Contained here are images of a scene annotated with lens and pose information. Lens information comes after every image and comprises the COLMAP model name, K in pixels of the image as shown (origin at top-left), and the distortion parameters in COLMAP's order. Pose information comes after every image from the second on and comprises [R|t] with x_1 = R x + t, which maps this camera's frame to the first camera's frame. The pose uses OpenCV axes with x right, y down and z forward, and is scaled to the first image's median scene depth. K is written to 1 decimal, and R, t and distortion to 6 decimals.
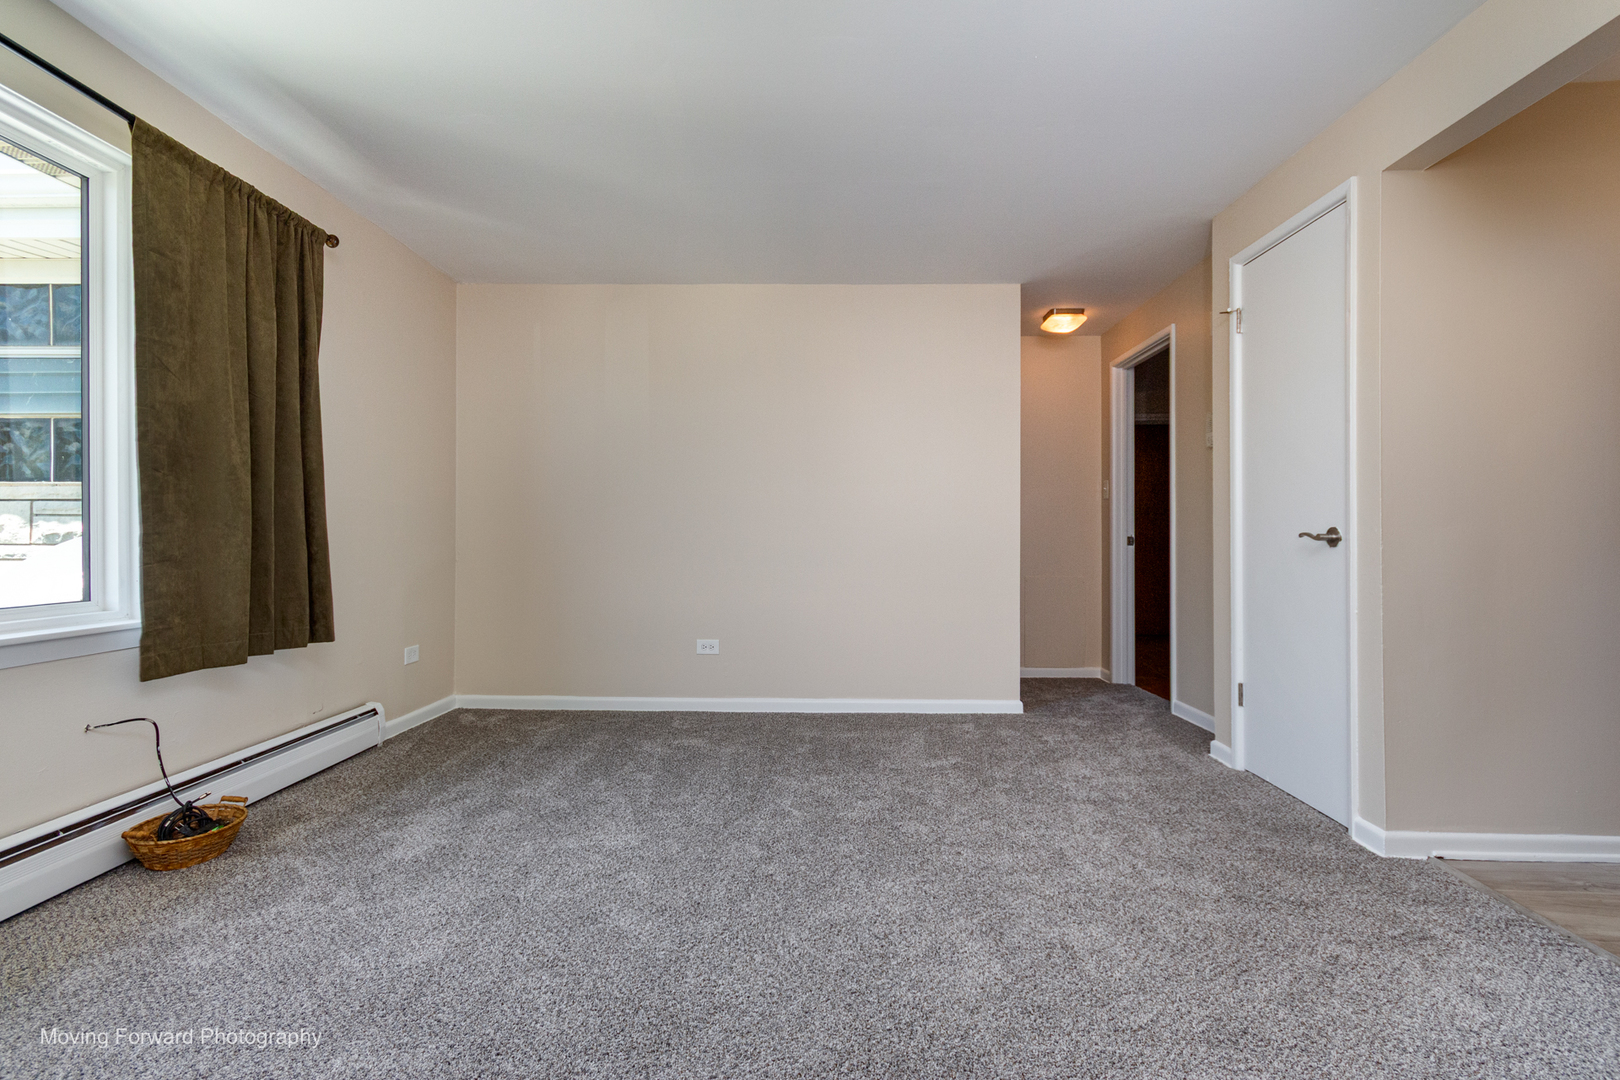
lens RADIAL K [[745.5, 0, 802.7], [0, 745.5, 532.2], [0, 0, 1]] dist [0.008645, 0.000717]
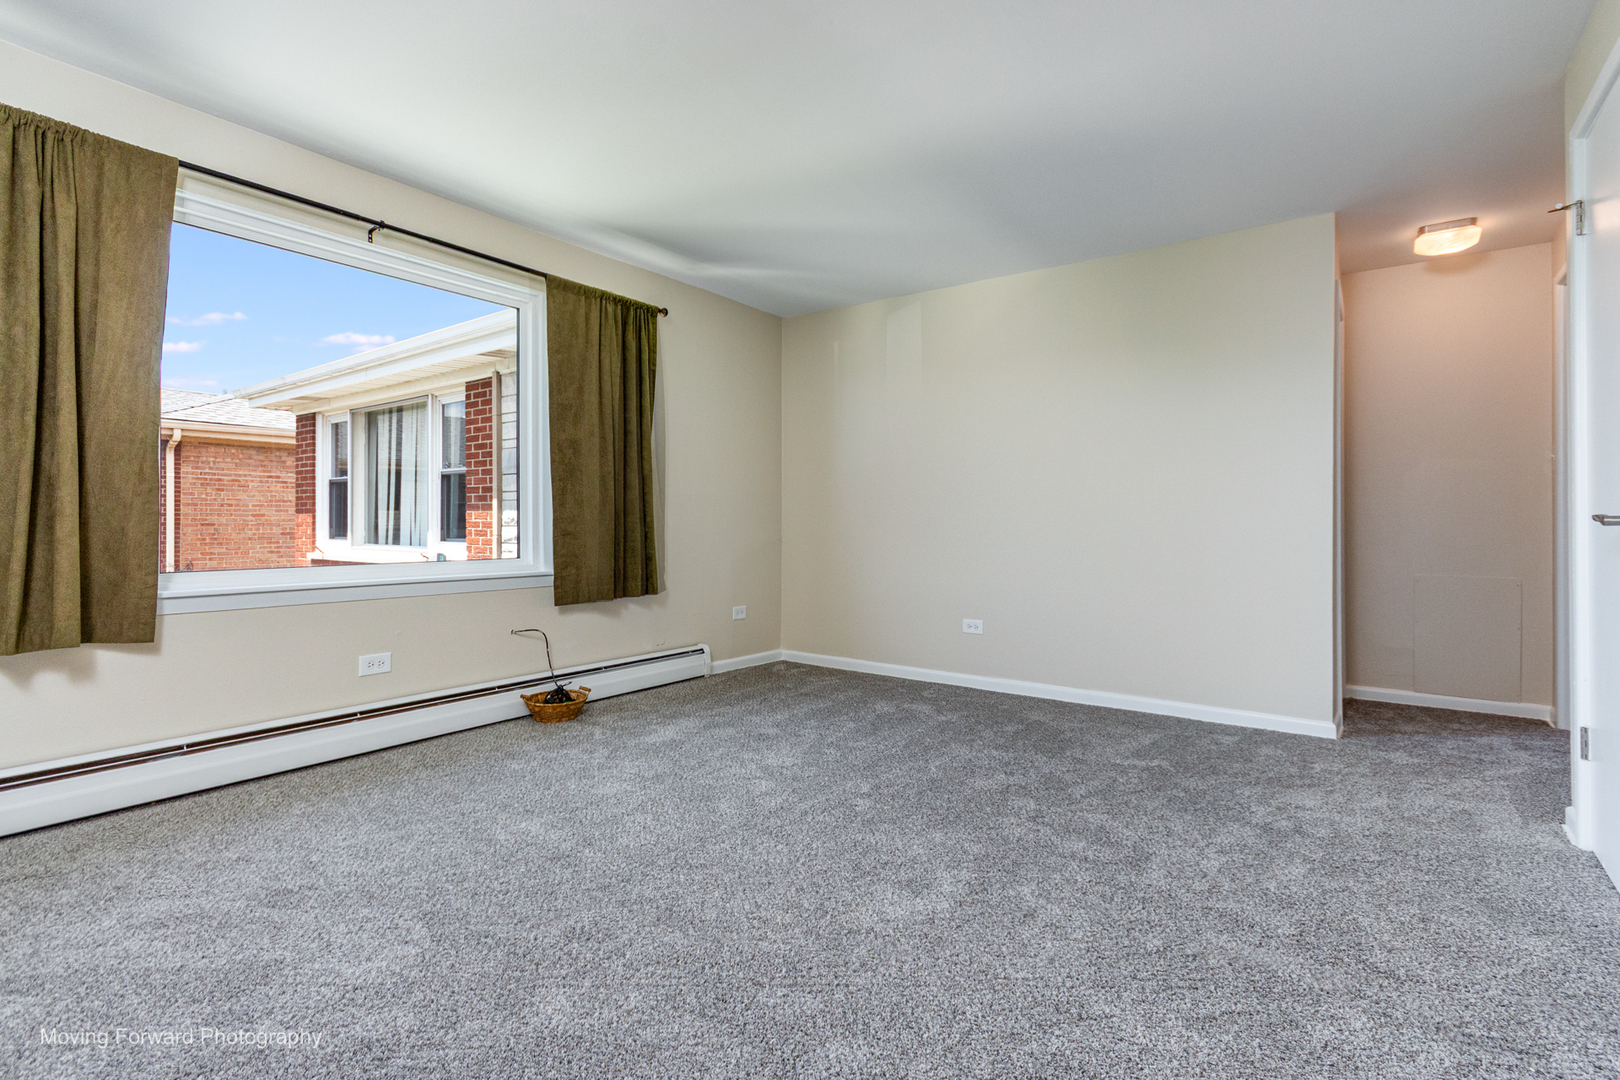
lens RADIAL K [[761.8, 0, 799.0], [0, 761.8, 522.2], [0, 0, 1]] dist [0.001918, 0.004212]
pose [[0.814785, 0.000375, -0.579763, 0.442615], [0.001321, 0.999996, 0.002503, 0.004615], [0.579762, -0.002805, 0.814781, -0.028023]]
